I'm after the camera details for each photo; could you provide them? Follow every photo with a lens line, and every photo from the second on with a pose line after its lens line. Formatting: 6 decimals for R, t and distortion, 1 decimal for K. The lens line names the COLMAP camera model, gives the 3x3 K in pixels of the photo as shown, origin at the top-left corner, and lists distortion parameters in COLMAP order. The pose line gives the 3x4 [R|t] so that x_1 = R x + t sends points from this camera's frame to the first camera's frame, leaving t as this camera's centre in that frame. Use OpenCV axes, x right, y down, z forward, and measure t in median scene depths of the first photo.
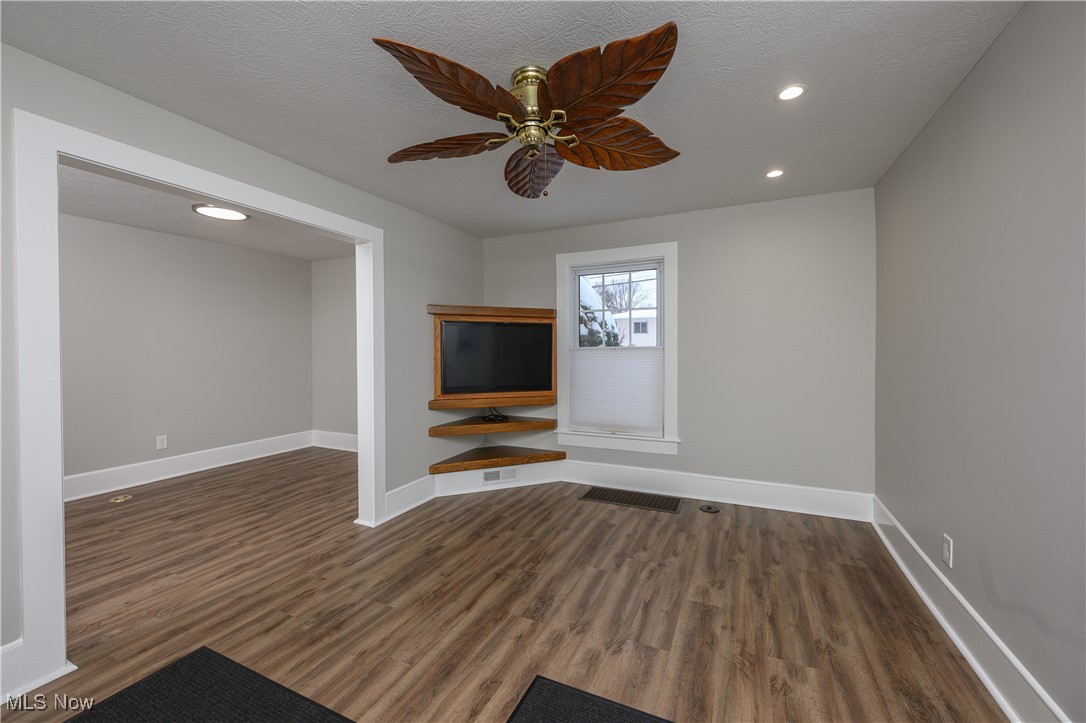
lens RADIAL K [[427.2, 0, 539.7], [0, 427.2, 355.6], [0, 0, 1]] dist [-0.001757, 0.000112]
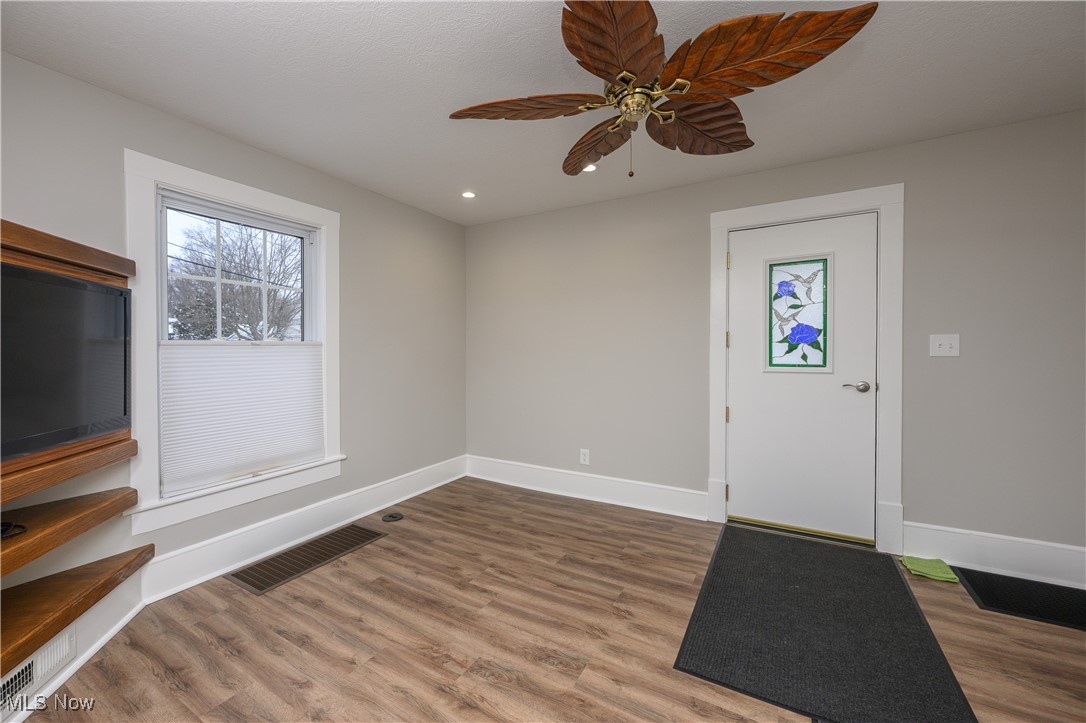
lens RADIAL K [[427.2, 0, 536.7], [0, 427.2, 352.8], [0, 0, 1]] dist [-0.001757, 0.000112]
pose [[0.082122, -0.003808, 0.996615, -0.638439], [0.014813, 0.999887, 0.002600, 0.003041], [-0.996512, 0.014550, 0.082169, 0.765236]]
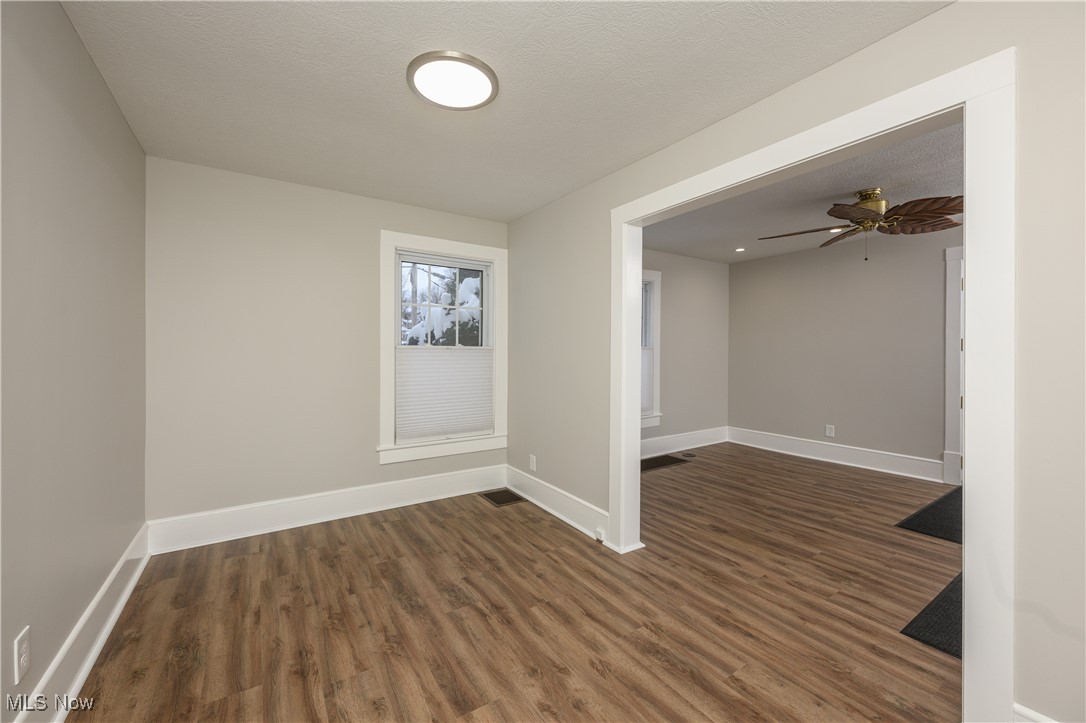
lens RADIAL K [[427.2, 0, 538.0], [0, 427.2, 351.9], [0, 0, 1]] dist [-0.001757, 0.000112]
pose [[0.524579, -0.002857, 0.851357, -1.485219], [0.011297, 0.999930, -0.003606, -0.008799], [-0.851287, 0.011510, 0.524574, 0.831686]]
